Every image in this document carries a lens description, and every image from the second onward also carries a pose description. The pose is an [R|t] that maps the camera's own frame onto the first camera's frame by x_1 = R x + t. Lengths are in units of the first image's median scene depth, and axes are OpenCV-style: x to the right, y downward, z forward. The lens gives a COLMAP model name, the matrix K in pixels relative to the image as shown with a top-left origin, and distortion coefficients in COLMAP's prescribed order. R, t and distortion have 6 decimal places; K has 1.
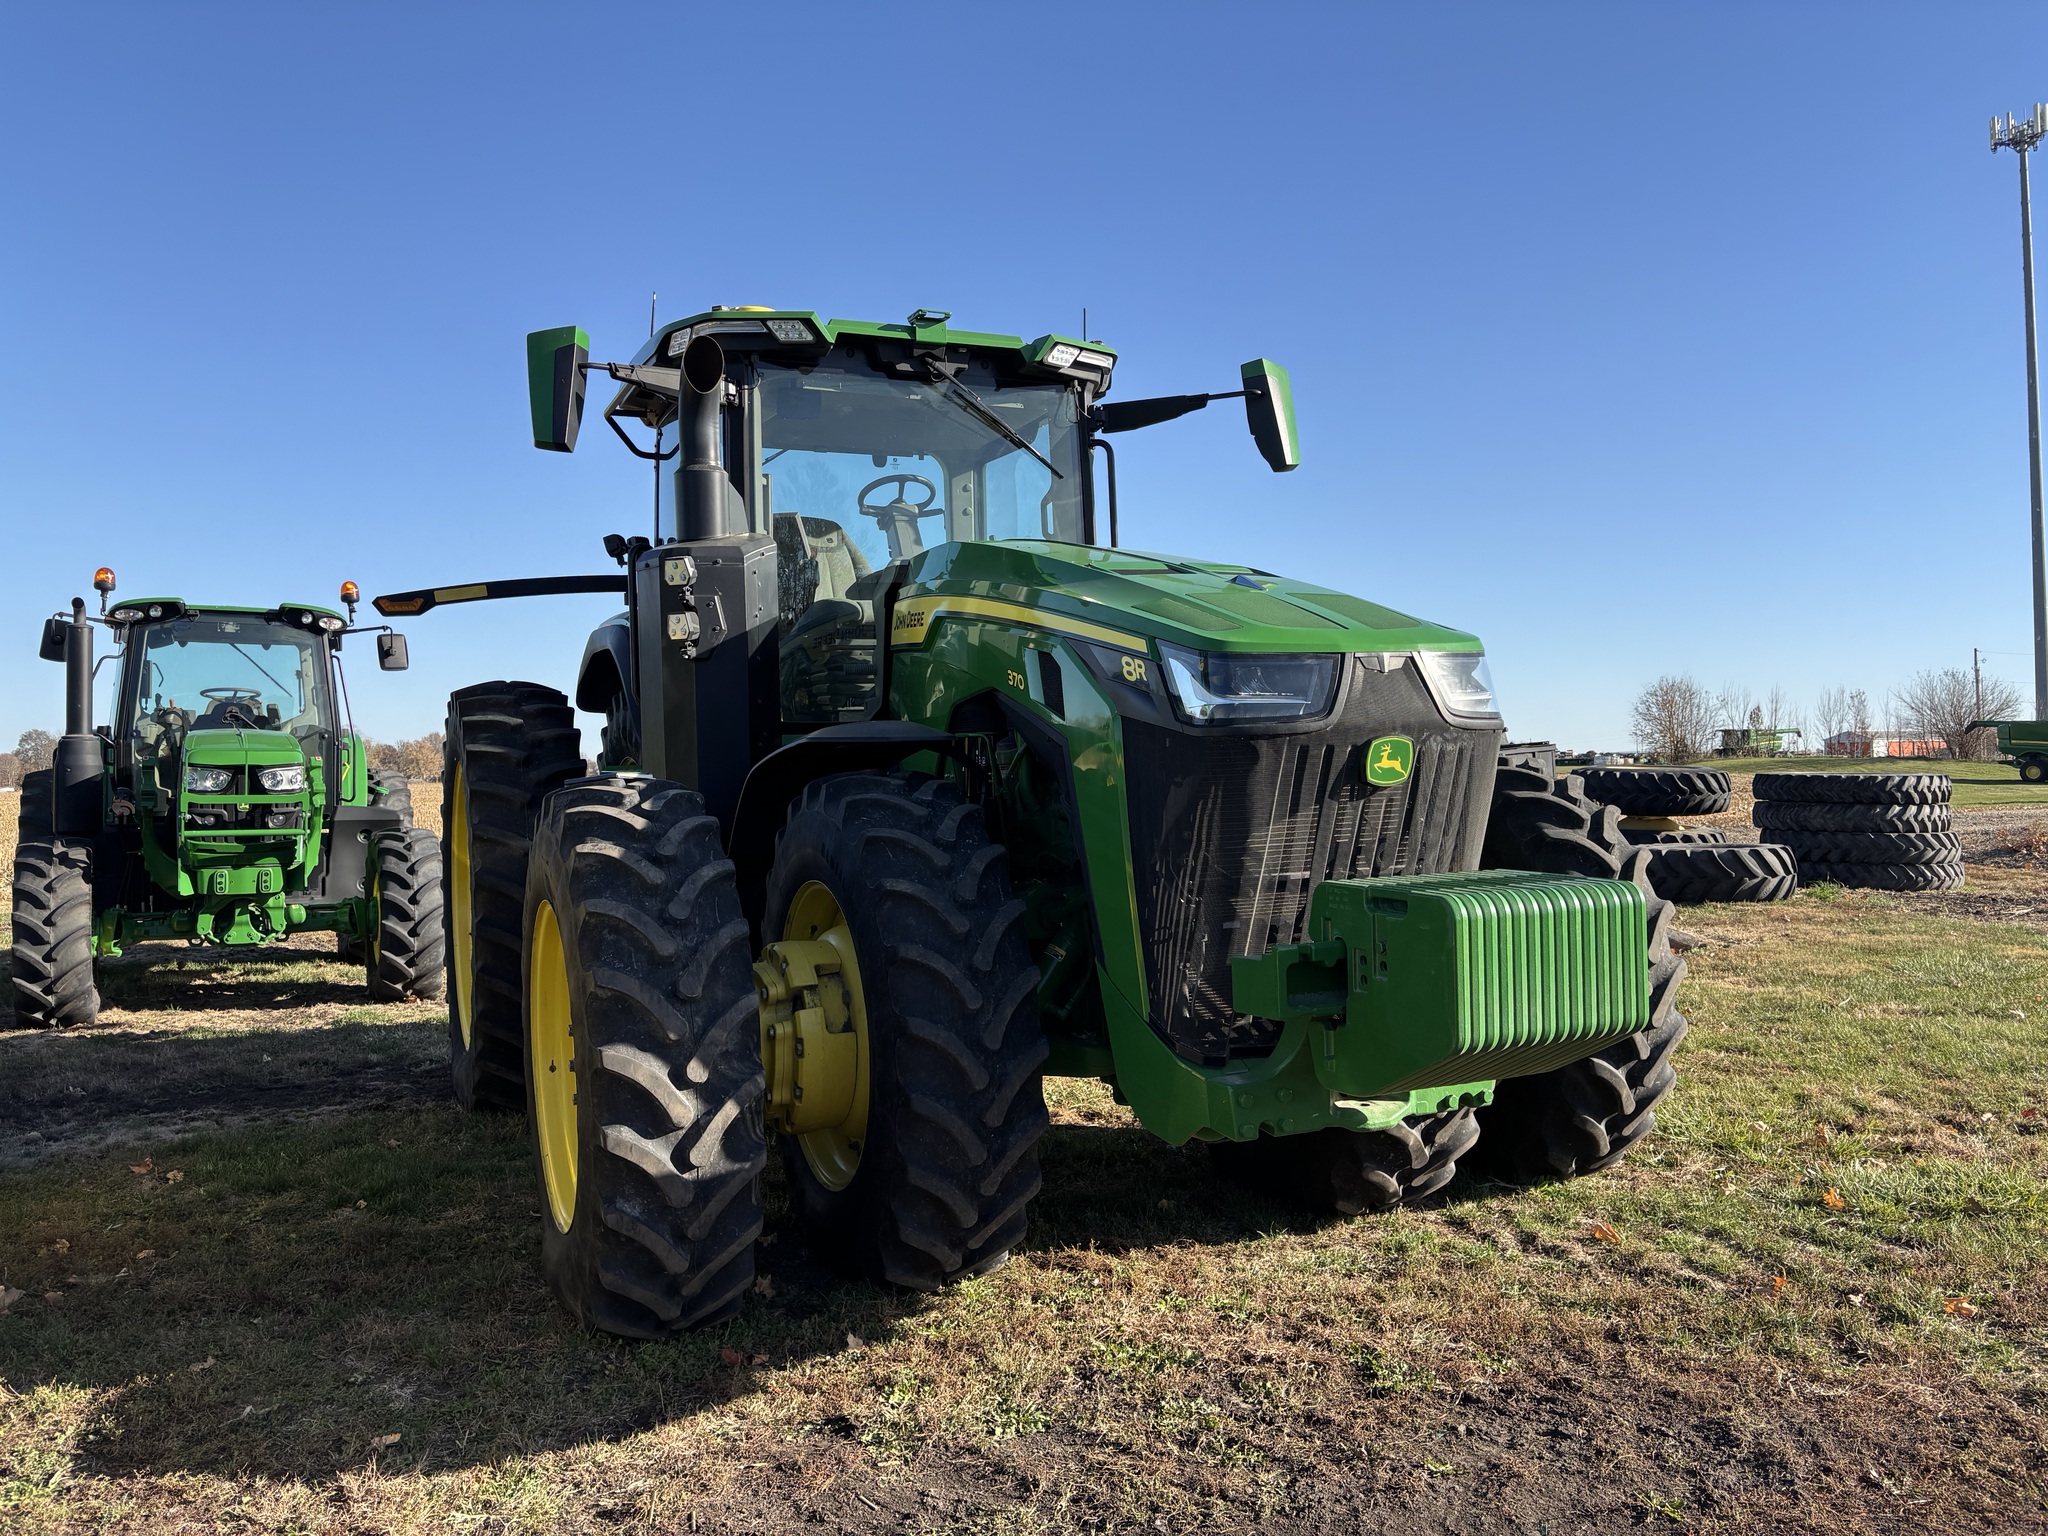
lens RADIAL K [[1532.4, 0, 1017.2], [0, 1532.4, 761.8], [0, 0, 1]] dist [0.037872, -0.029718]
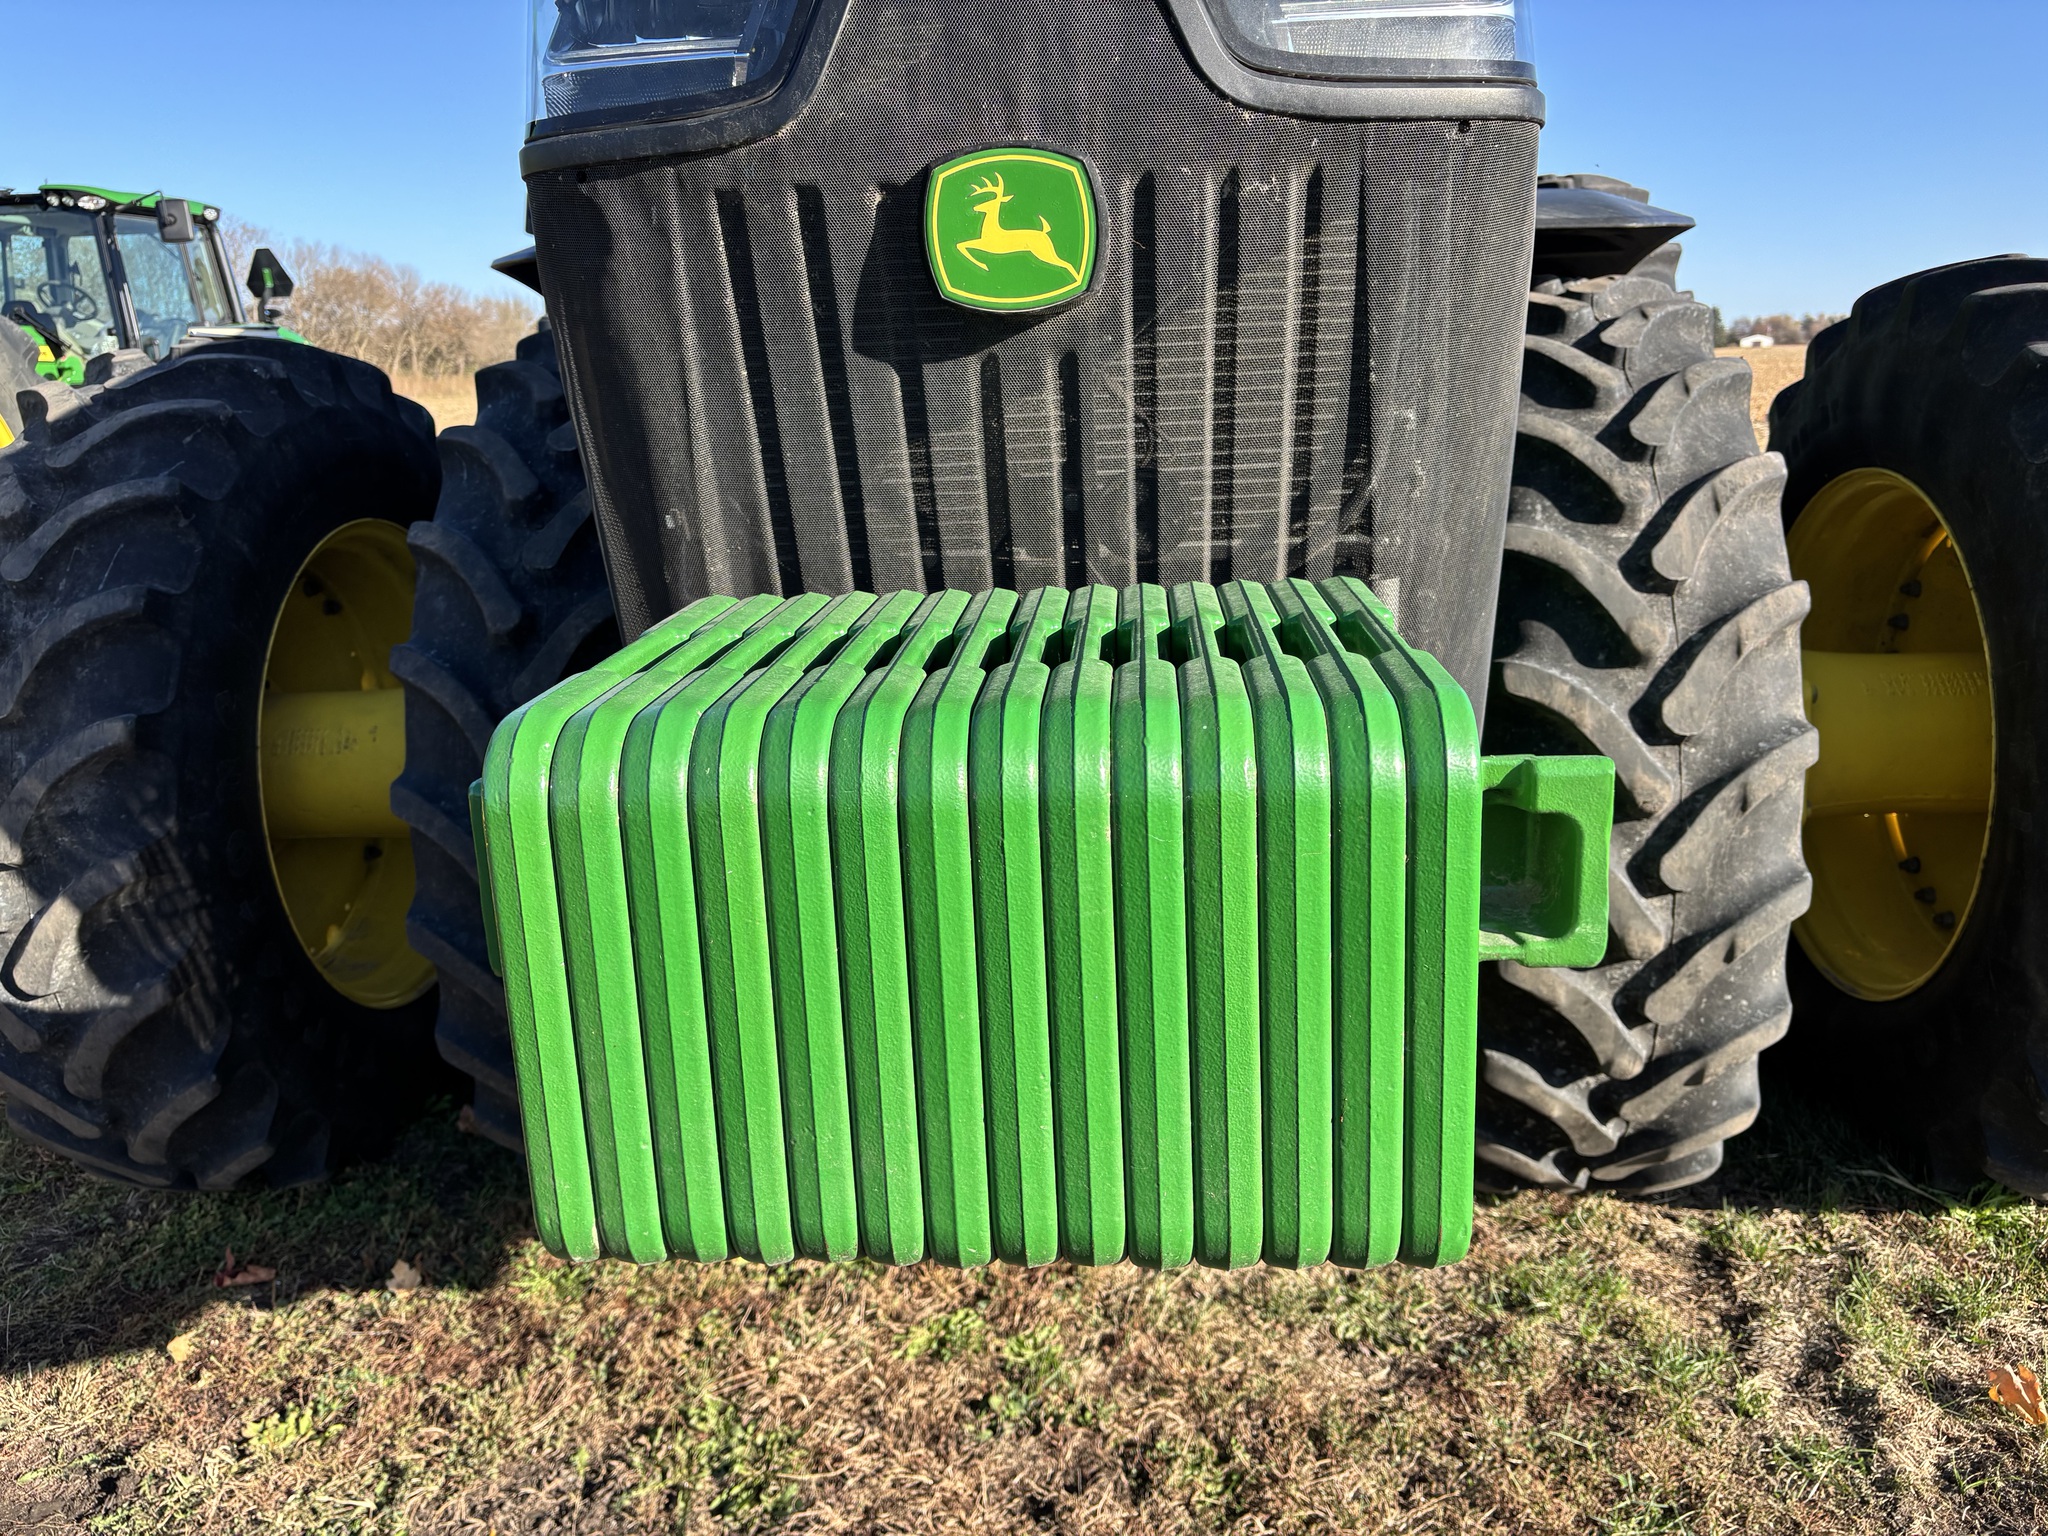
lens RADIAL K [[1532.4, 0, 999.5], [0, 1532.4, 746.3], [0, 0, 1]] dist [0.037872, -0.029718]
pose [[0.878786, 0.106121, -0.465267, 0.260030], [0.014896, 0.968386, 0.249011, 0.015270], [0.476983, -0.225758, 0.849424, 0.449941]]
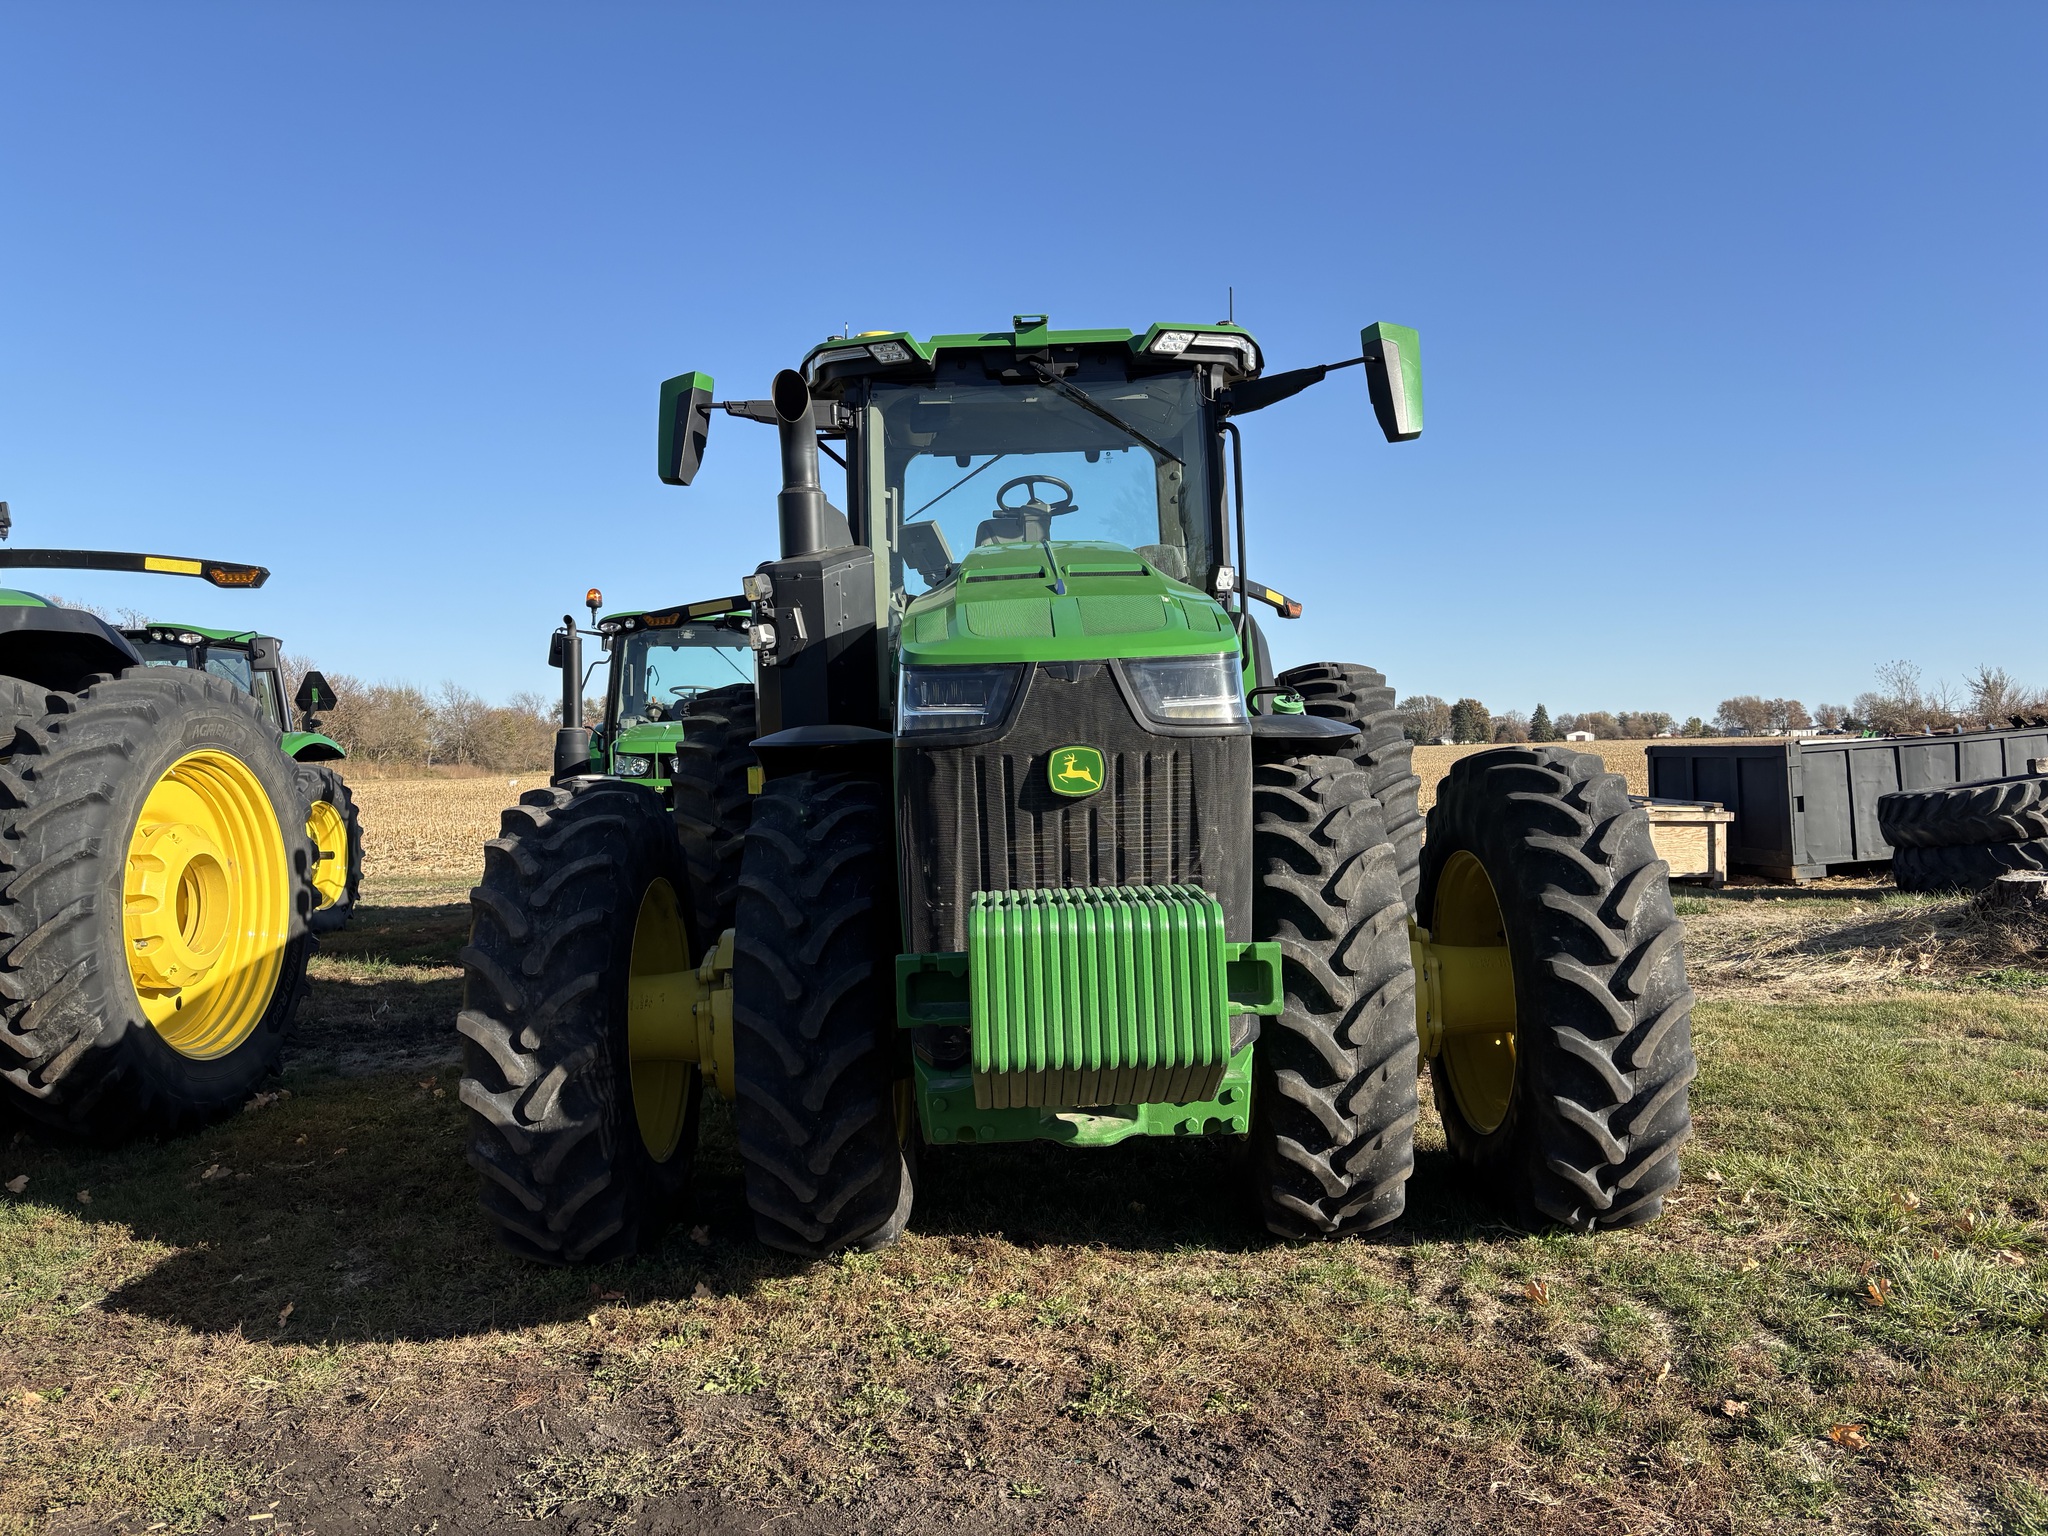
lens RADIAL K [[1532.4, 0, 1004.3], [0, 1532.4, 759.4], [0, 0, 1]] dist [0.037872, -0.029718]
pose [[0.914919, -0.002245, -0.403632, 0.382881], [0.009085, 0.999846, 0.015034, -0.014994], [0.403536, -0.017422, 0.914798, 0.057927]]
